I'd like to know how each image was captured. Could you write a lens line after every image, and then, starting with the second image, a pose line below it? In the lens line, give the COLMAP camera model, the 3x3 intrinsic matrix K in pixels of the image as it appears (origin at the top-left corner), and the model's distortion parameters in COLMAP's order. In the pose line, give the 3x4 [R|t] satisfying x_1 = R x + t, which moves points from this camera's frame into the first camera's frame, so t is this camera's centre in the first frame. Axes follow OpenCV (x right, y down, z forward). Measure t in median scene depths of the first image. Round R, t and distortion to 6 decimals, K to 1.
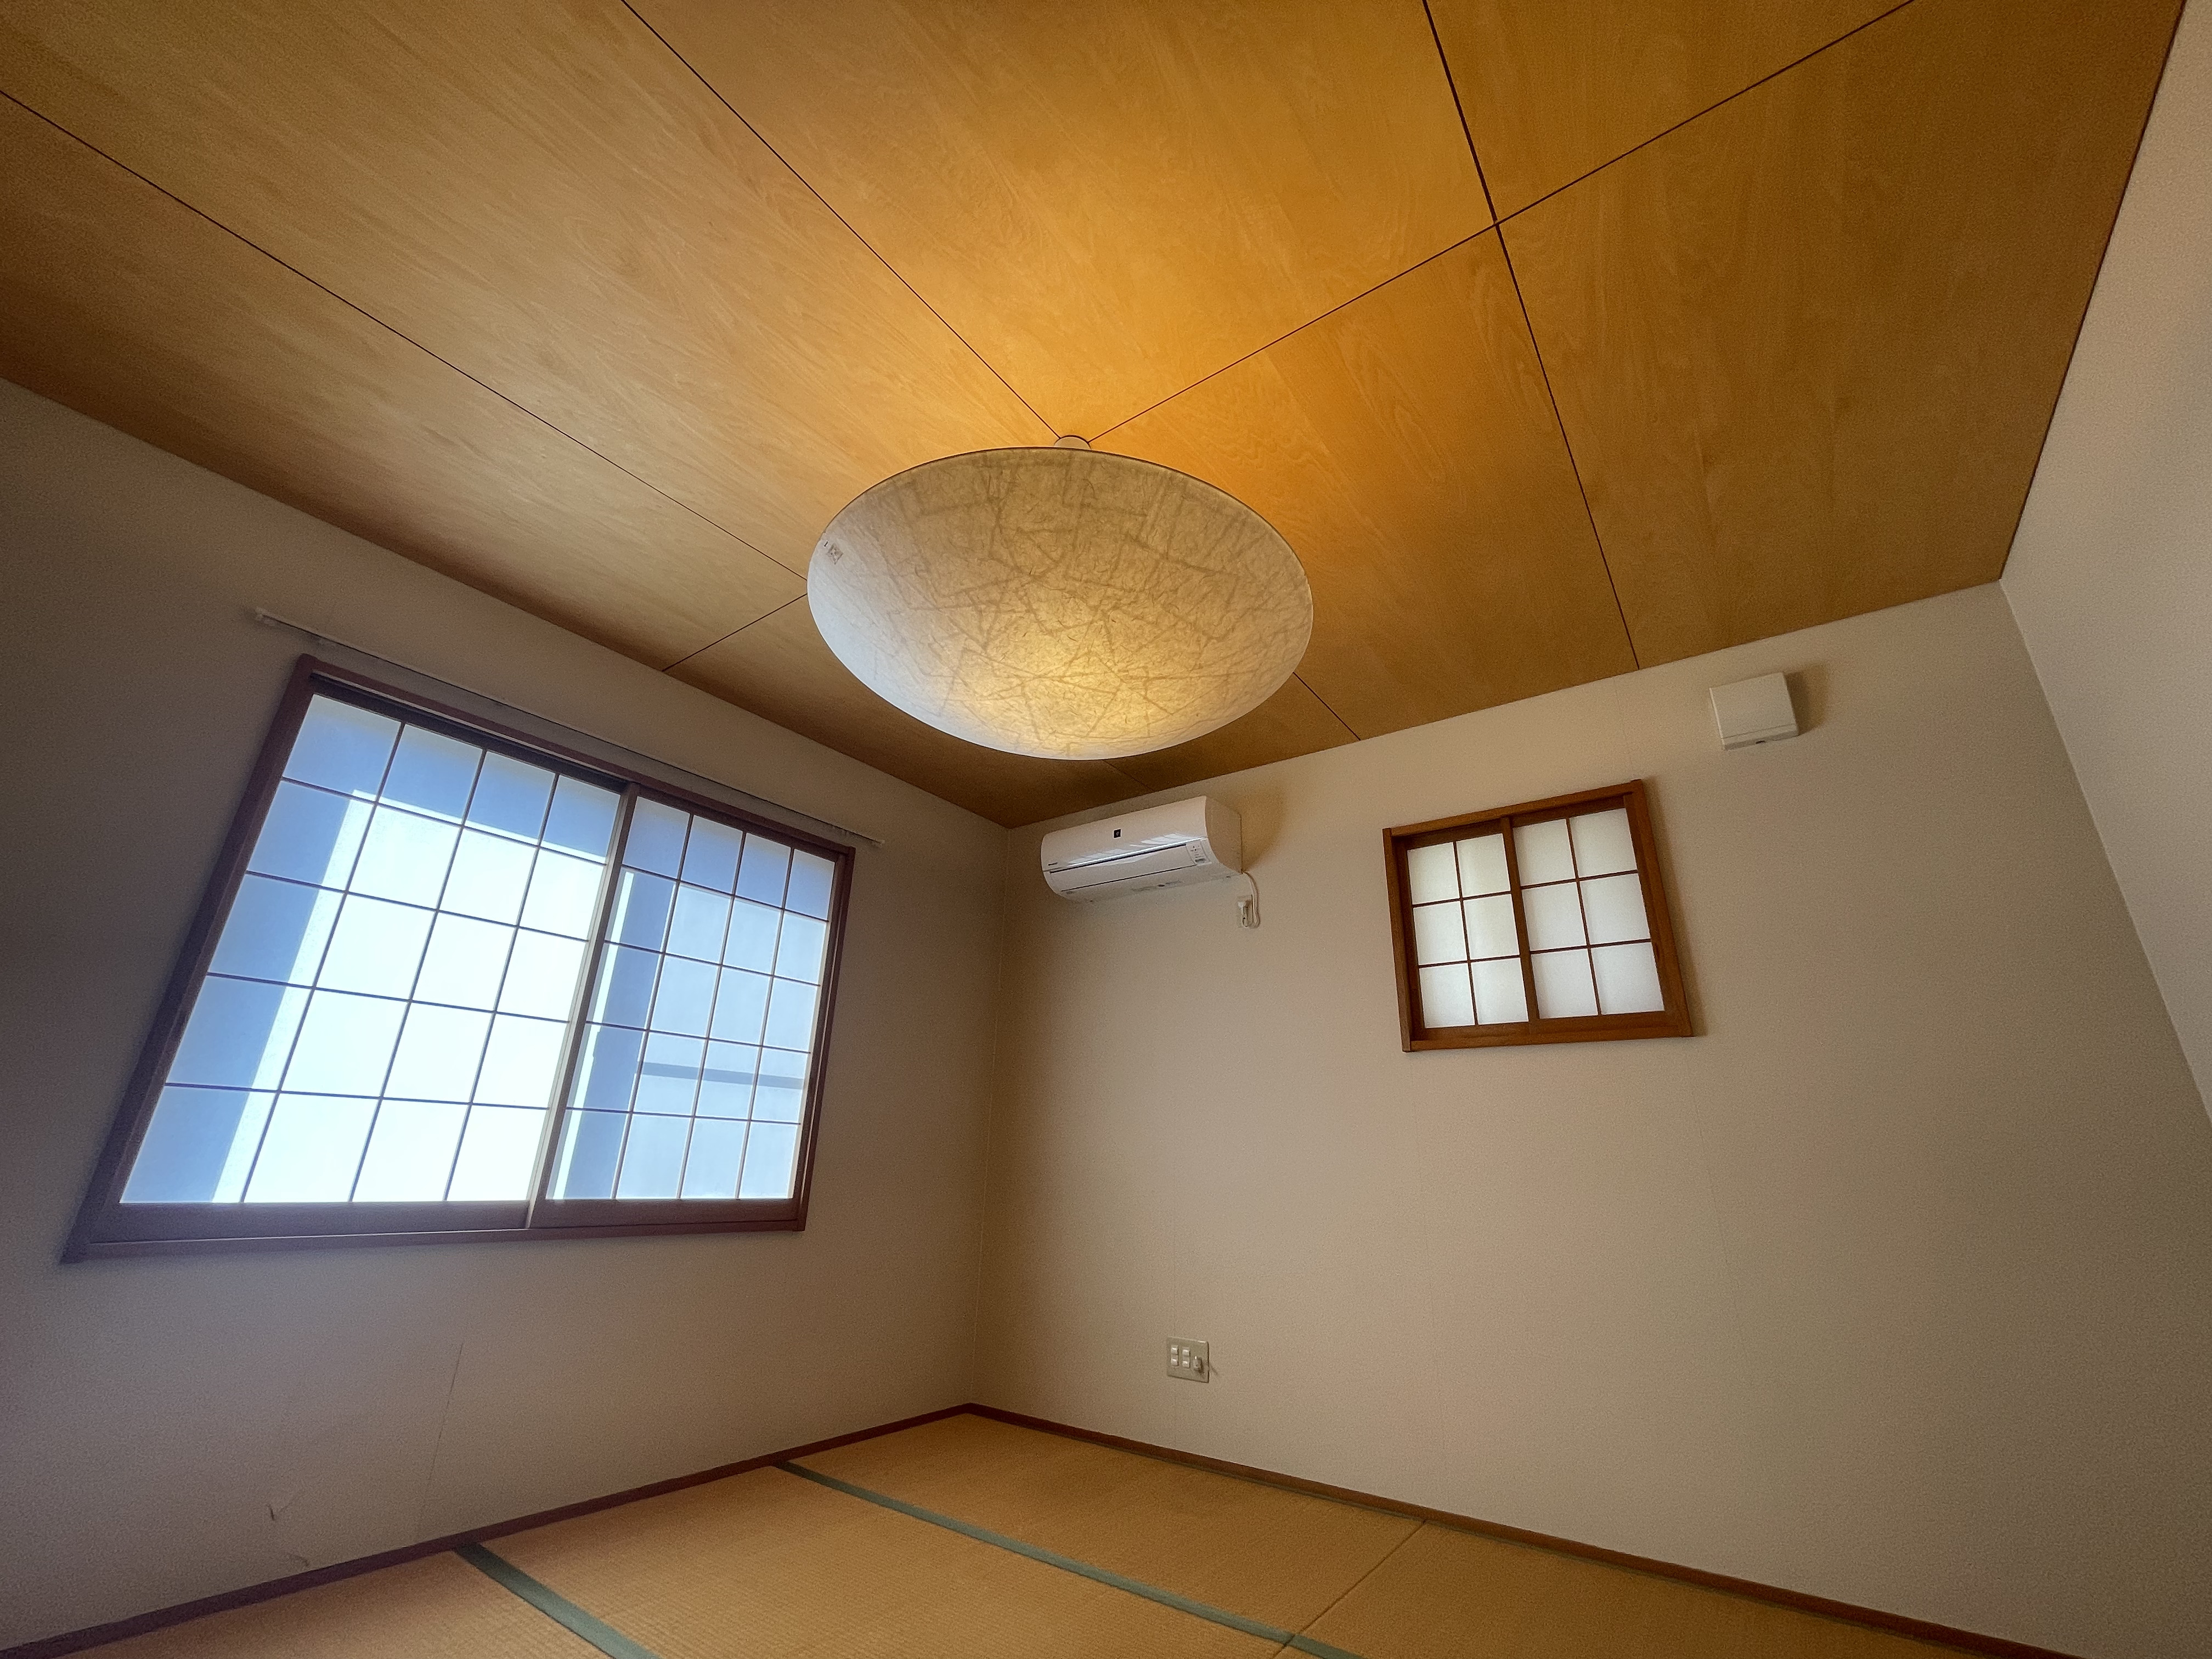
lens RADIAL K [[894.6, 0, 1102.1], [0, 894.6, 828.1], [0, 0, 1]] dist [-0.002237, -0.000120]
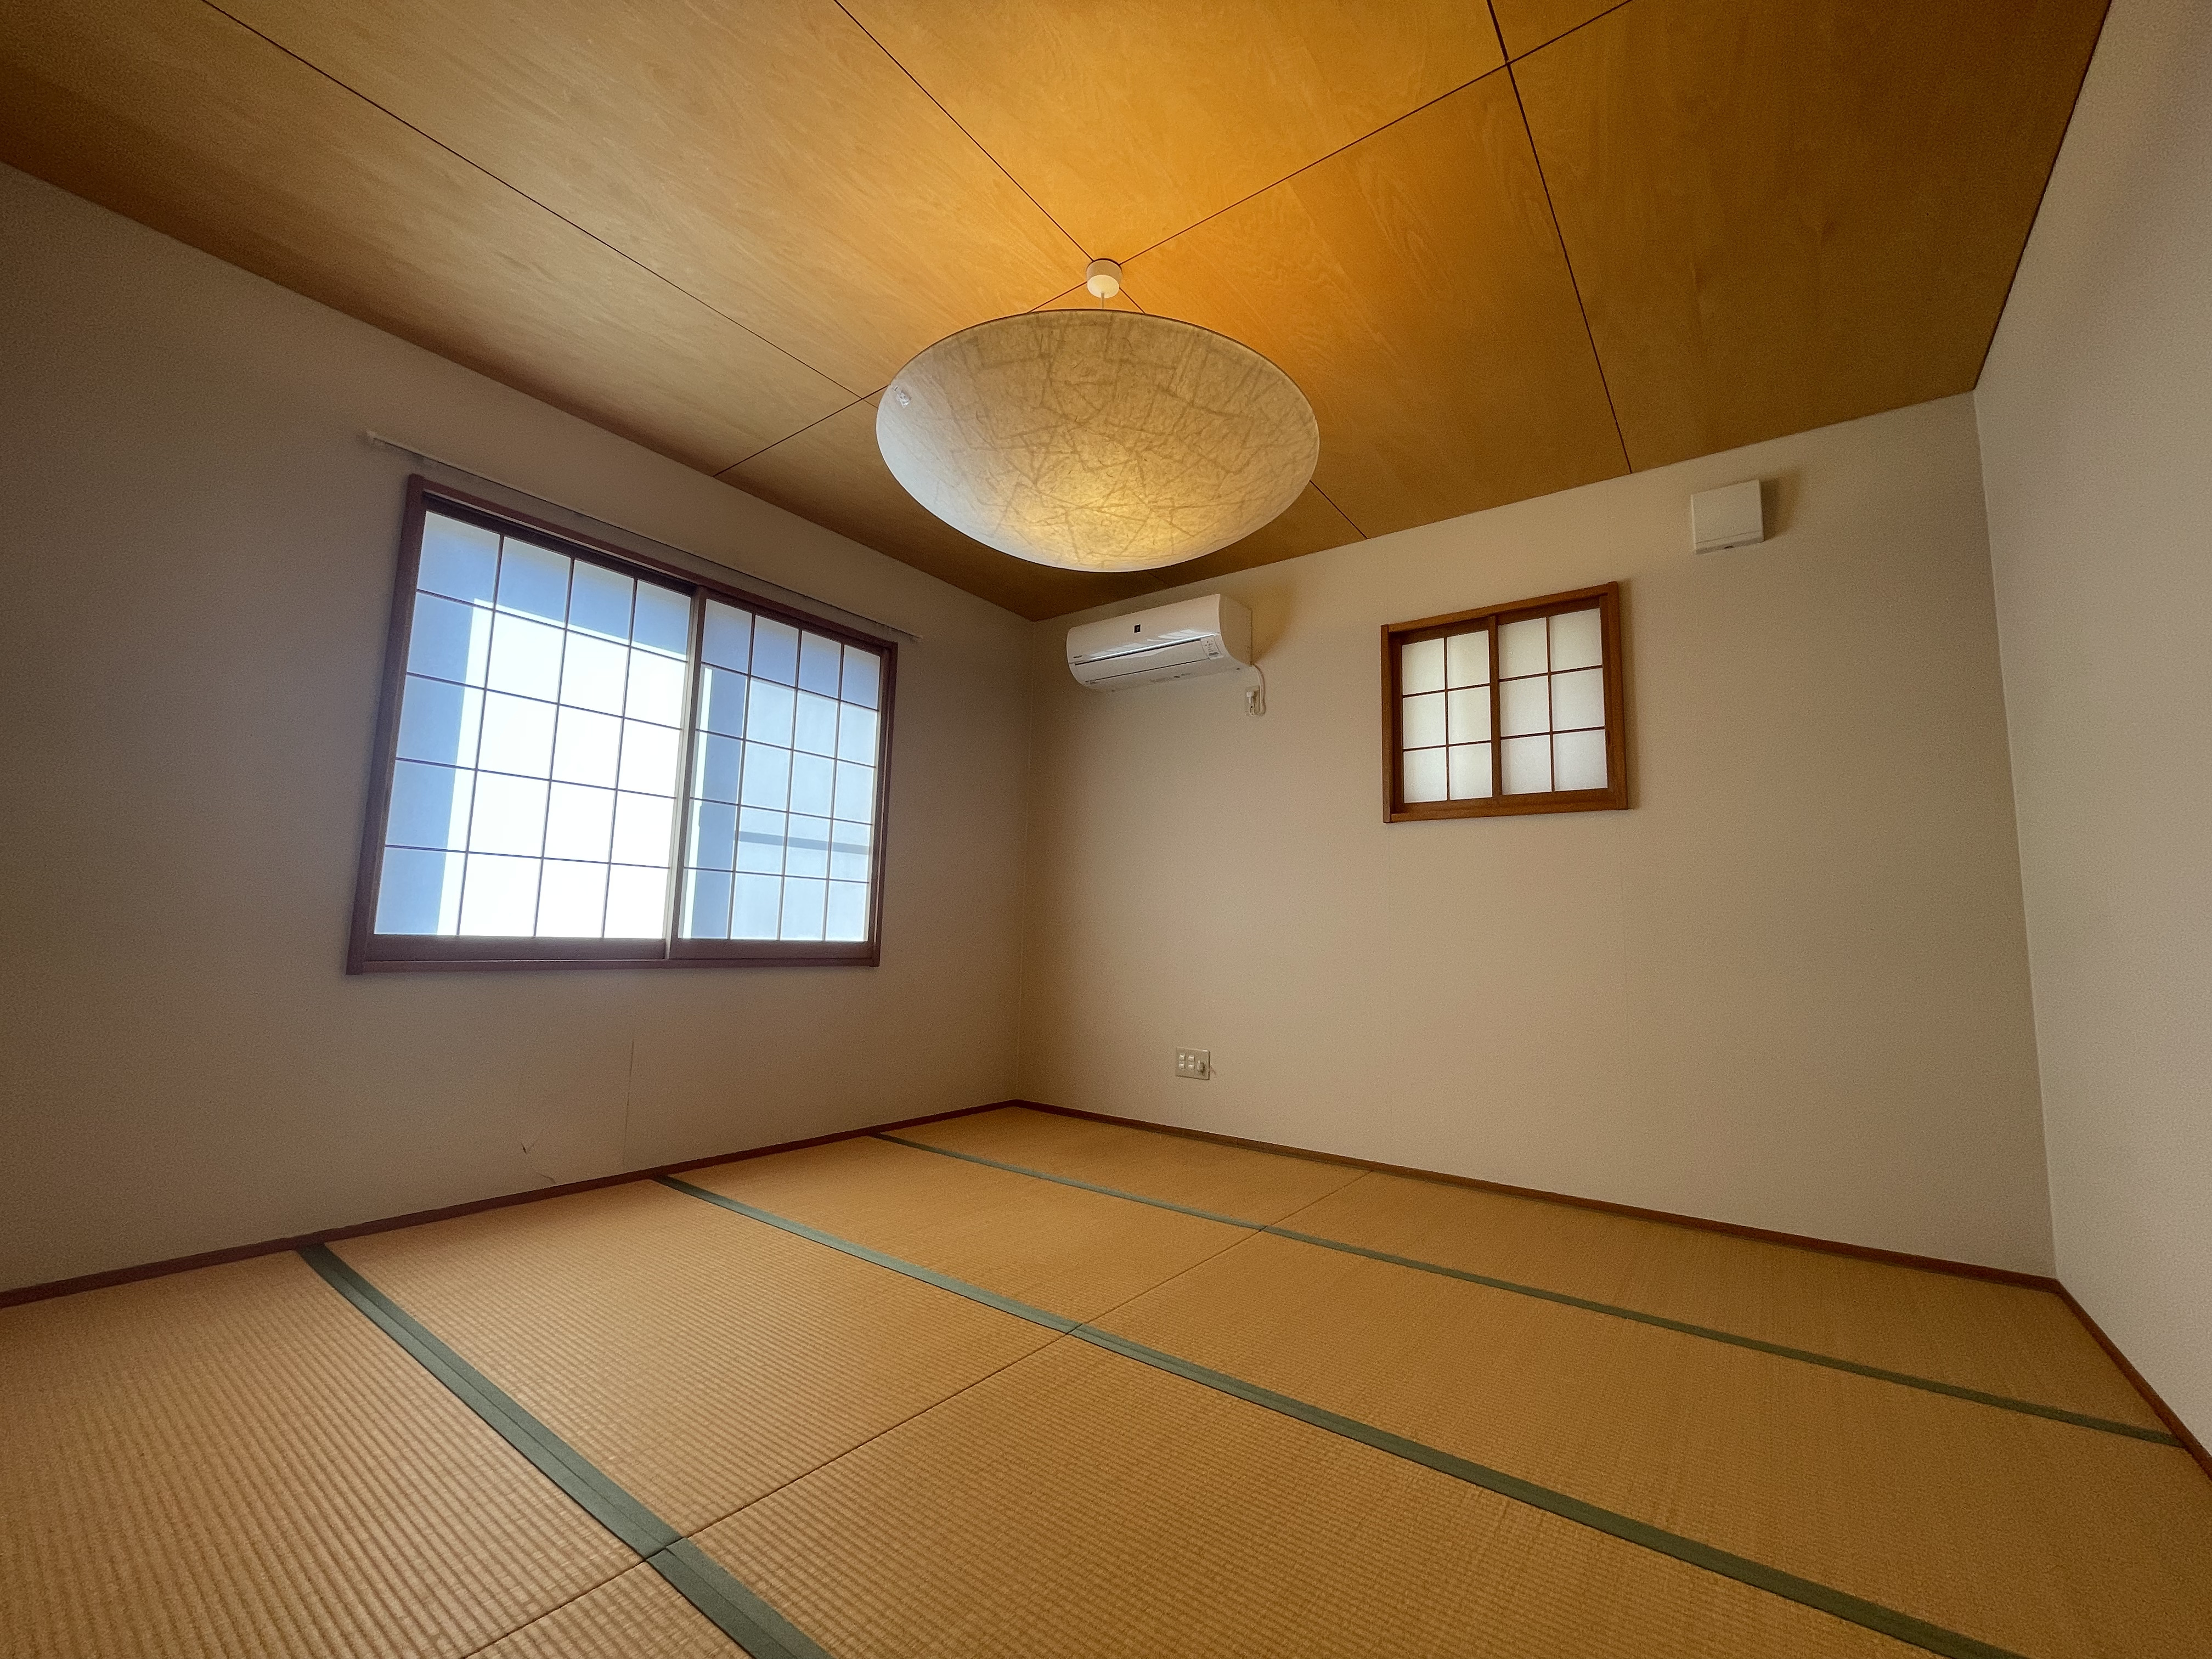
lens RADIAL K [[894.6, 0, 1109.3], [0, 894.6, 826.8], [0, 0, 1]] dist [-0.002237, -0.000120]
pose [[0.999996, -0.000466, -0.002778, -0.022213], [0.001117, 0.971014, 0.239020, -0.031290], [0.002586, -0.239022, 0.971011, -0.175386]]
